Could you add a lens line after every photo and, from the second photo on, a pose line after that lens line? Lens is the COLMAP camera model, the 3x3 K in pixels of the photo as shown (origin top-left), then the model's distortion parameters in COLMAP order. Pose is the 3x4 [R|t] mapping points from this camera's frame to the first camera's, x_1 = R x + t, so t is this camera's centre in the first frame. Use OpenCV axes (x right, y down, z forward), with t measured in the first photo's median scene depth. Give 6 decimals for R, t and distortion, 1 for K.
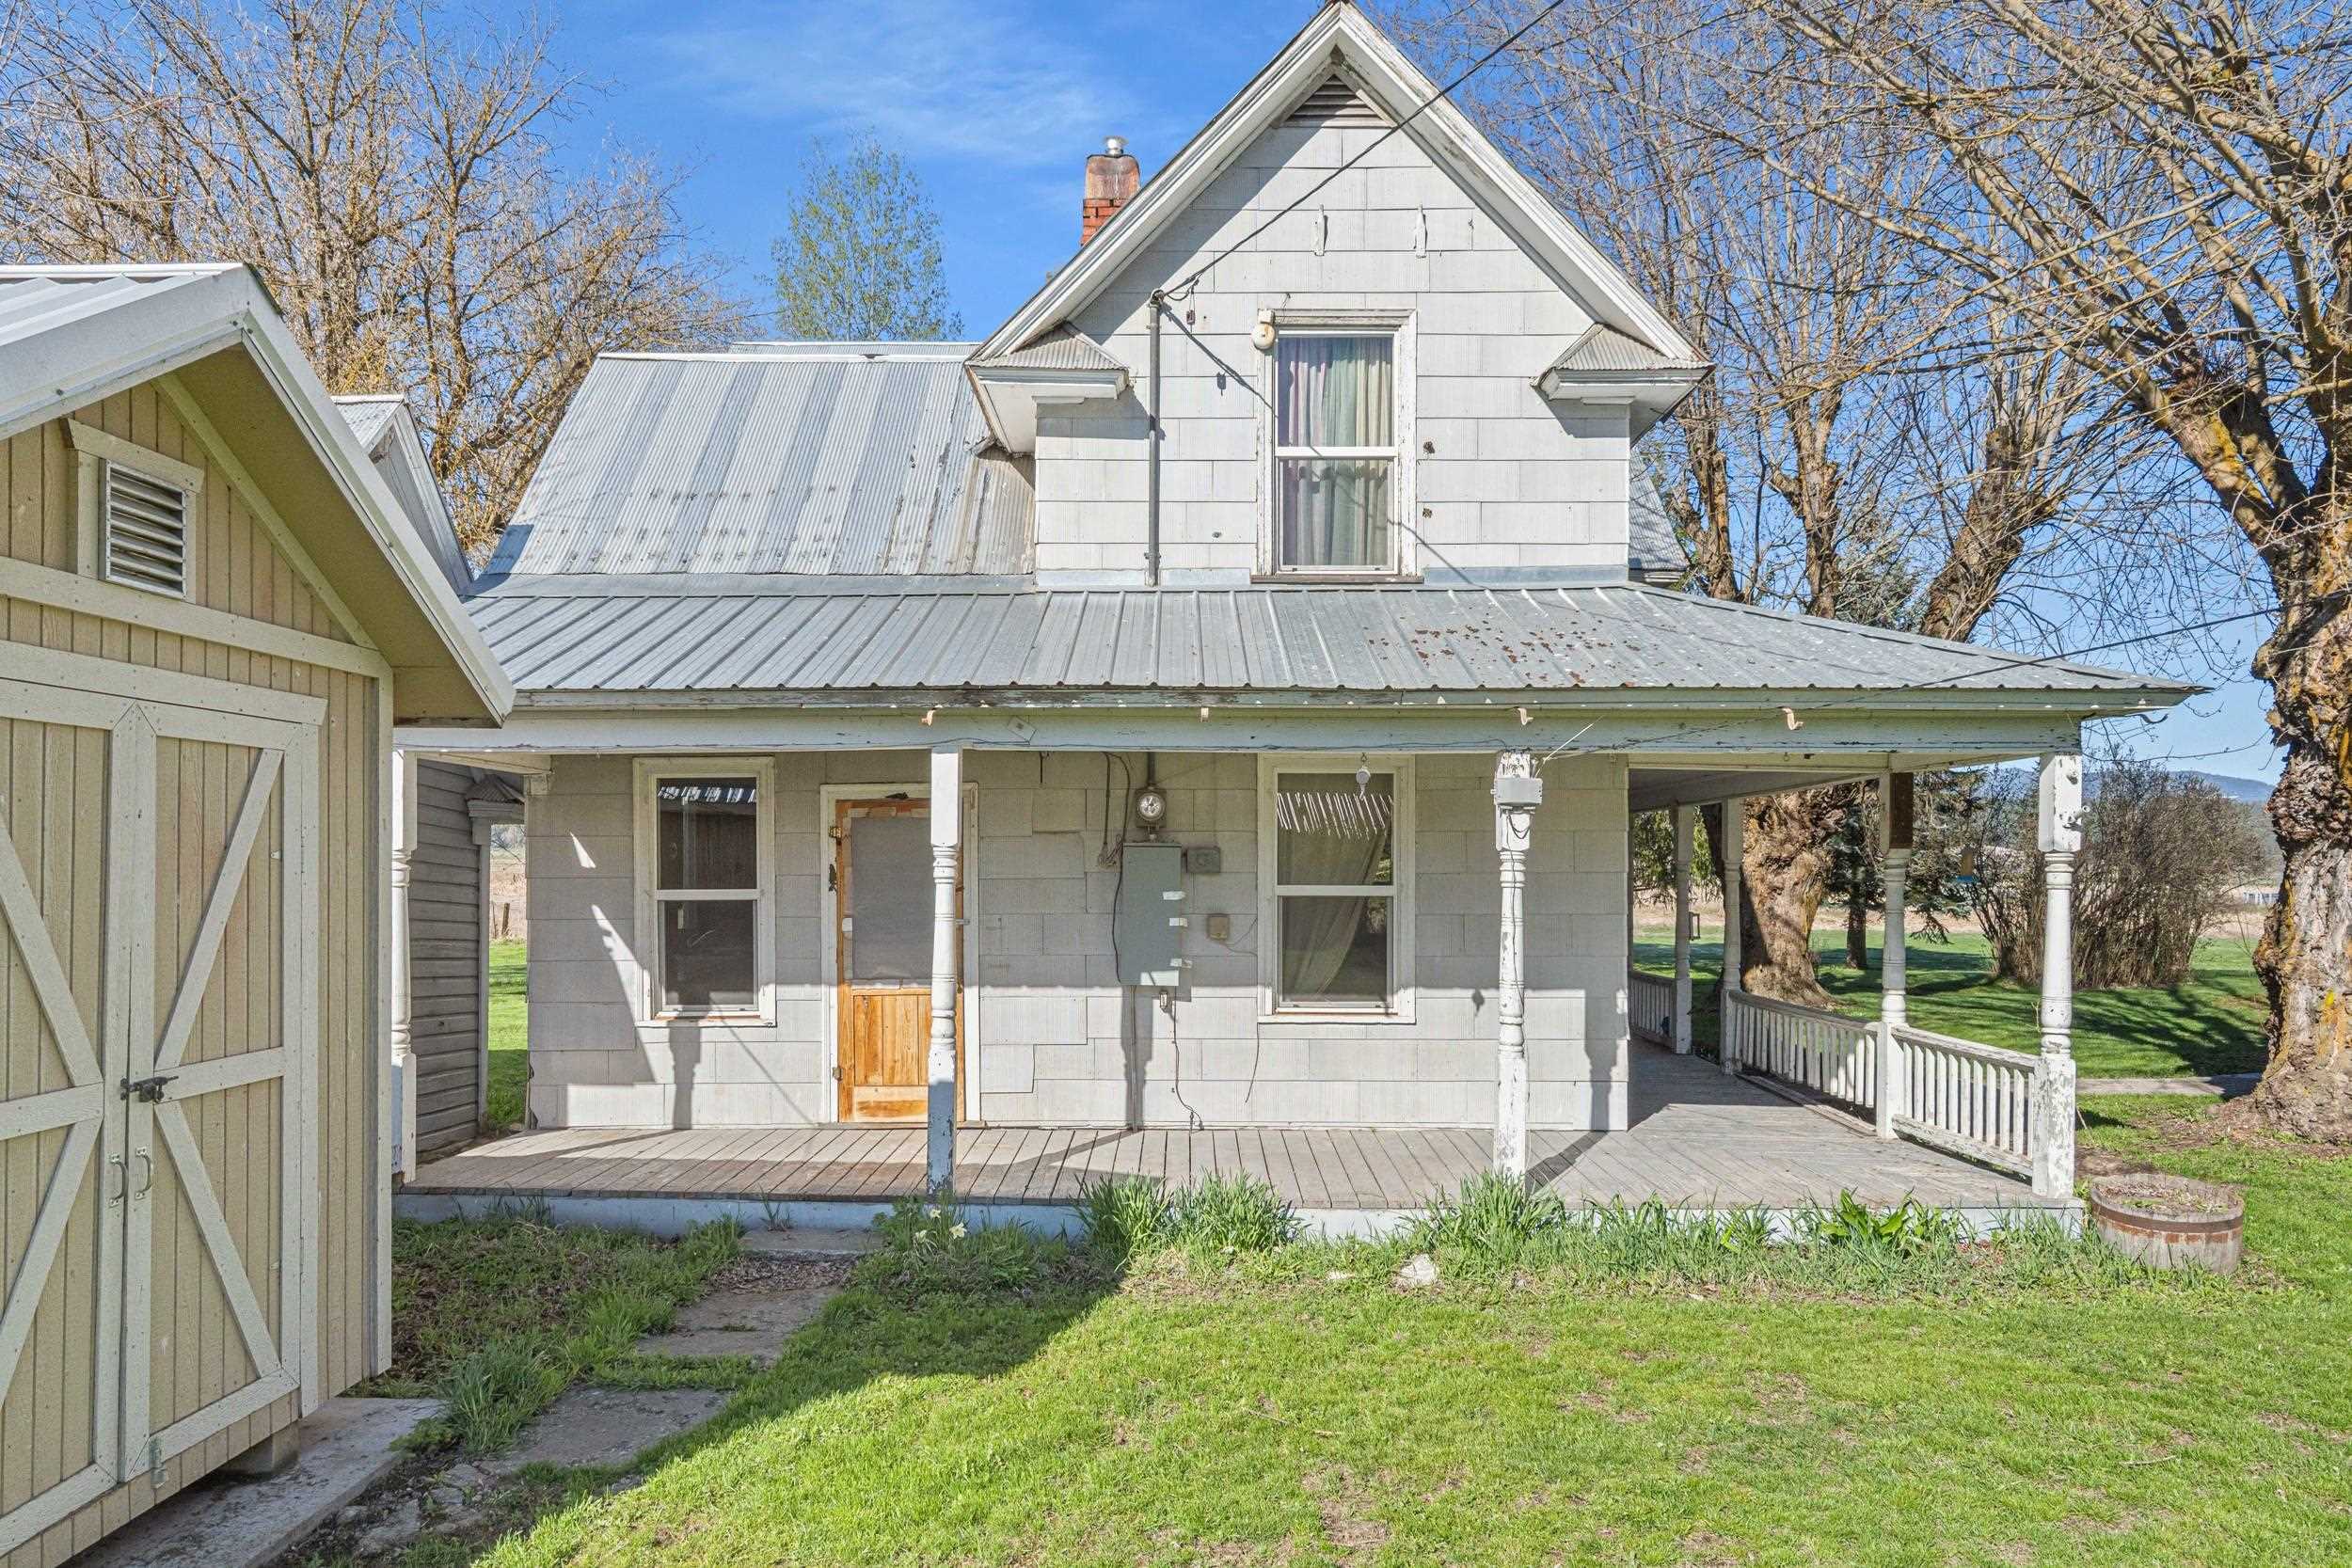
lens RADIAL K [[1544.5, 0, 1206.4], [0, 1544.5, 857.8], [0, 0, 1]] dist [-0.001596, -0.003029]
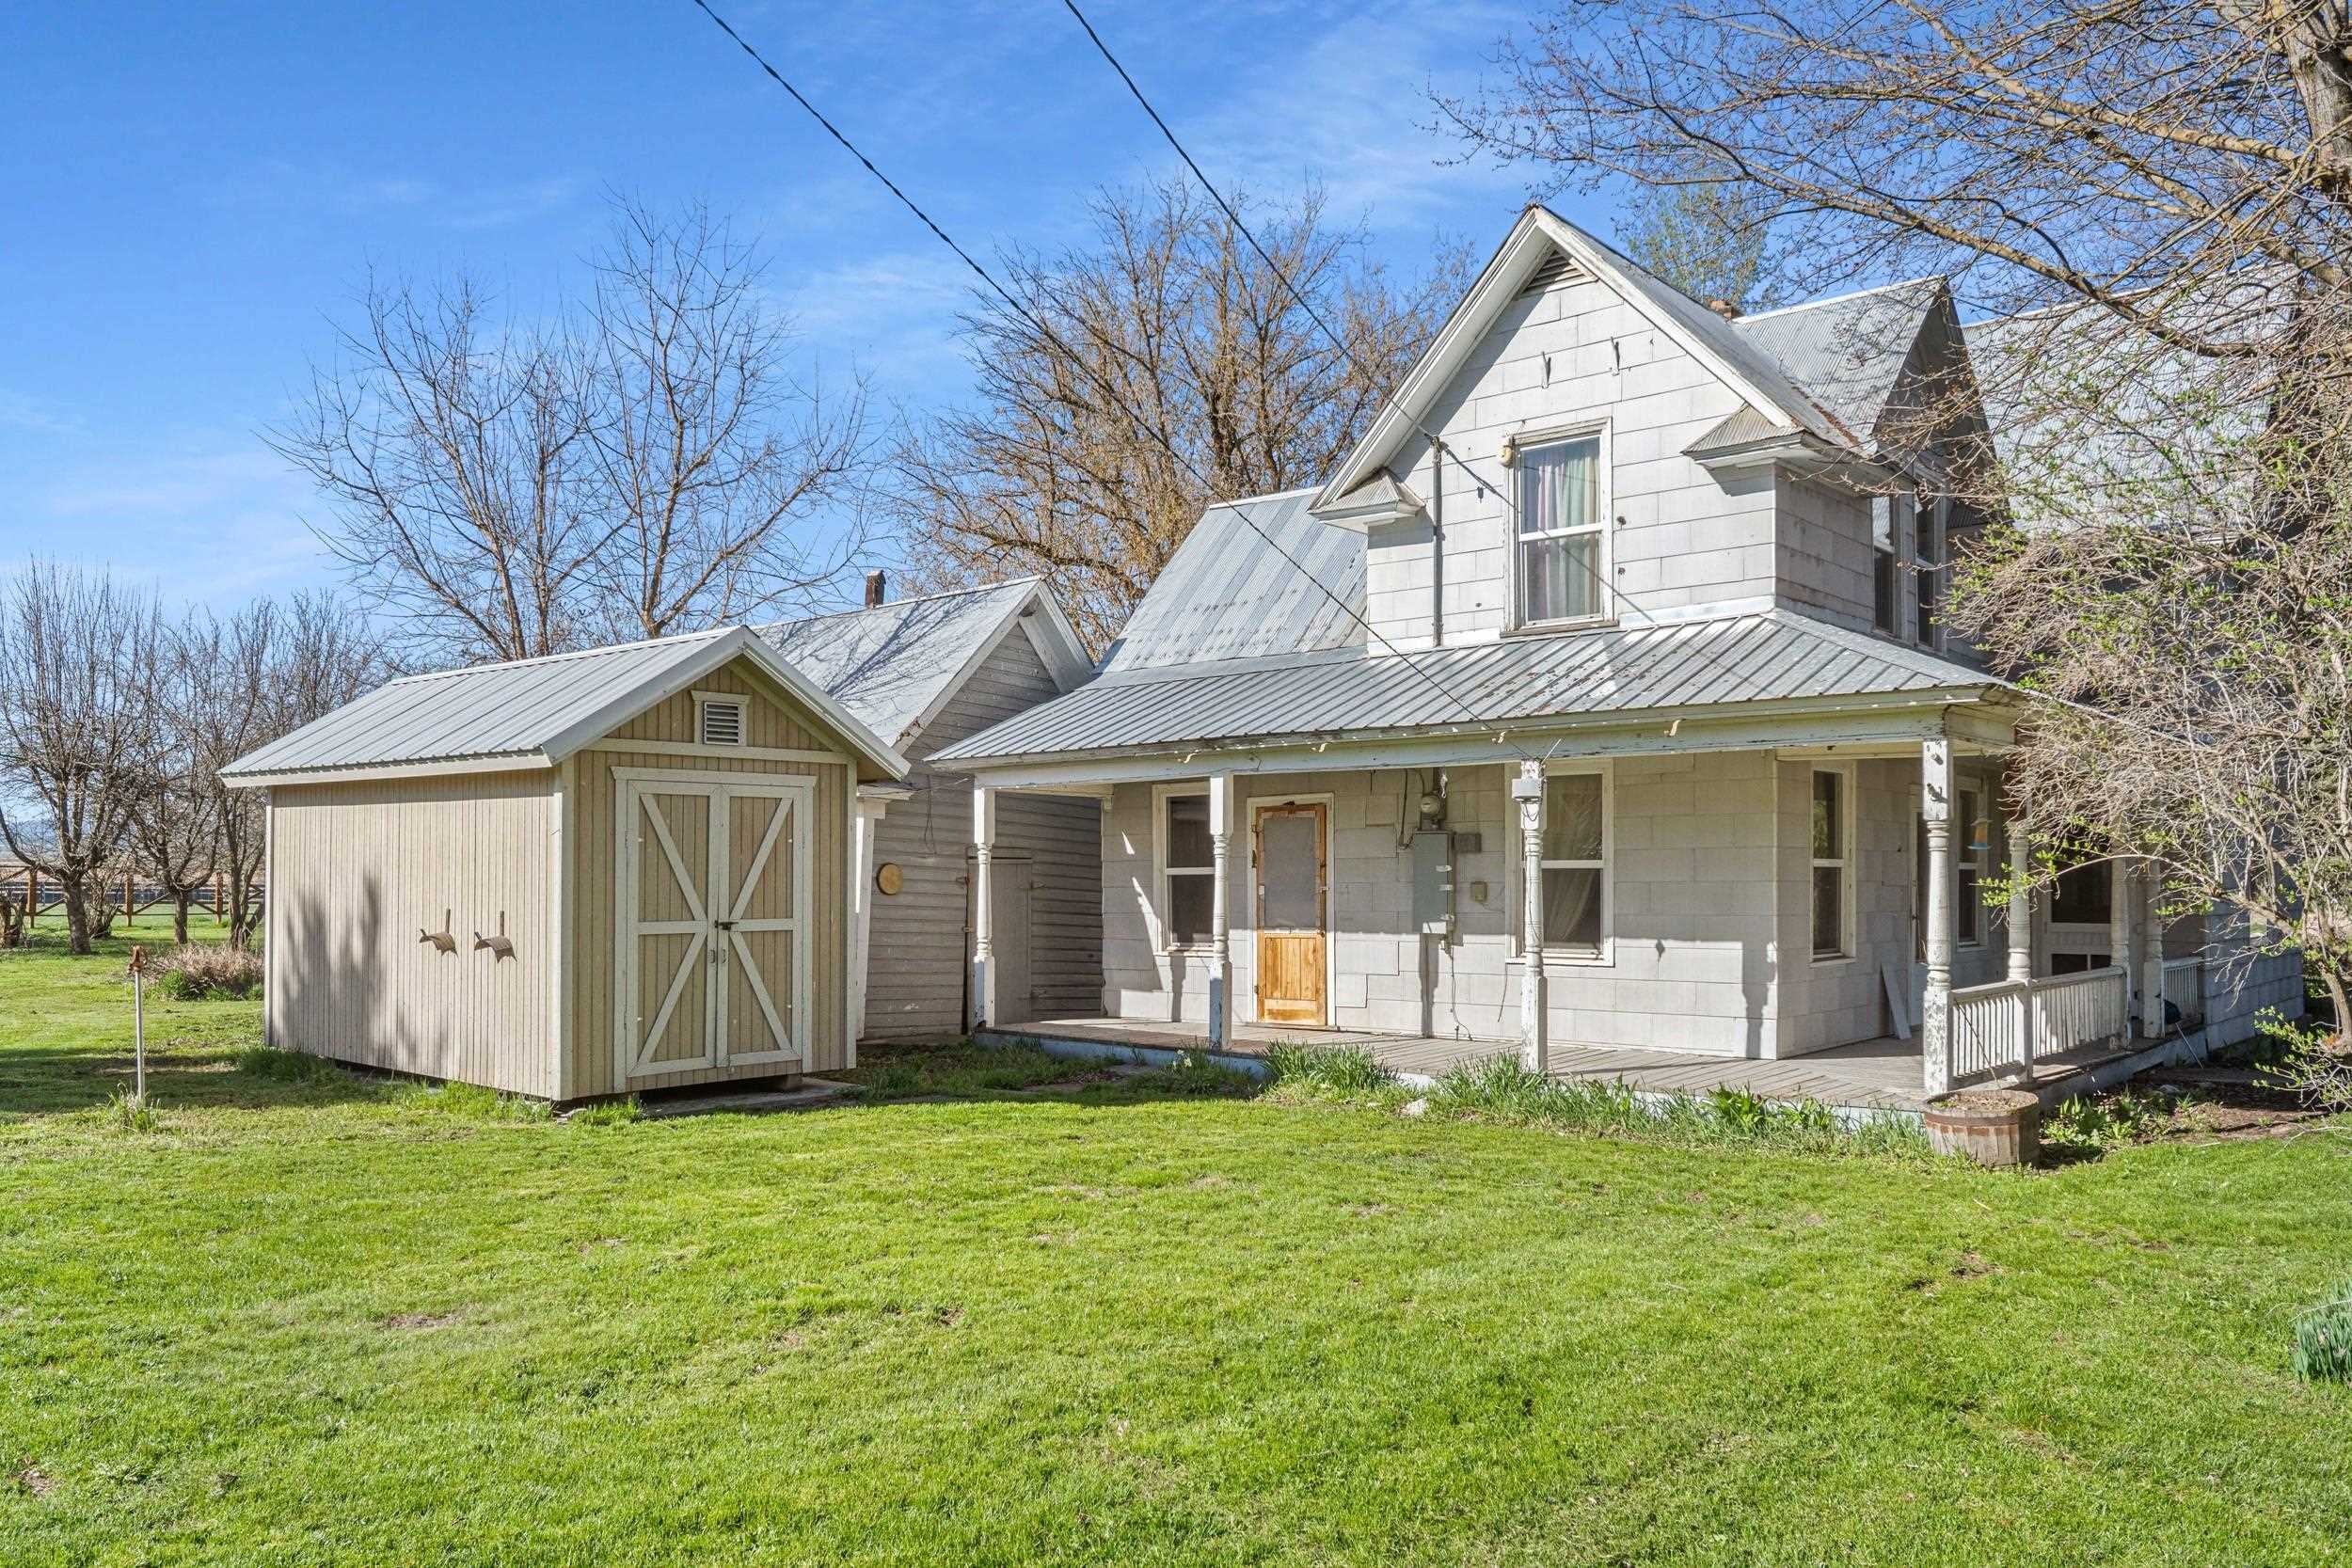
lens RADIAL K [[1785.7, 0, 1176.1], [0, 1785.7, 791.8], [0, 0, 1]] dist [0.001156, -0.001016]
pose [[0.767644, -0.036713, -0.639824, 0.814502], [0.009072, 0.998880, -0.046431, 0.027794], [0.640812, 0.029838, 0.767117, -0.384035]]
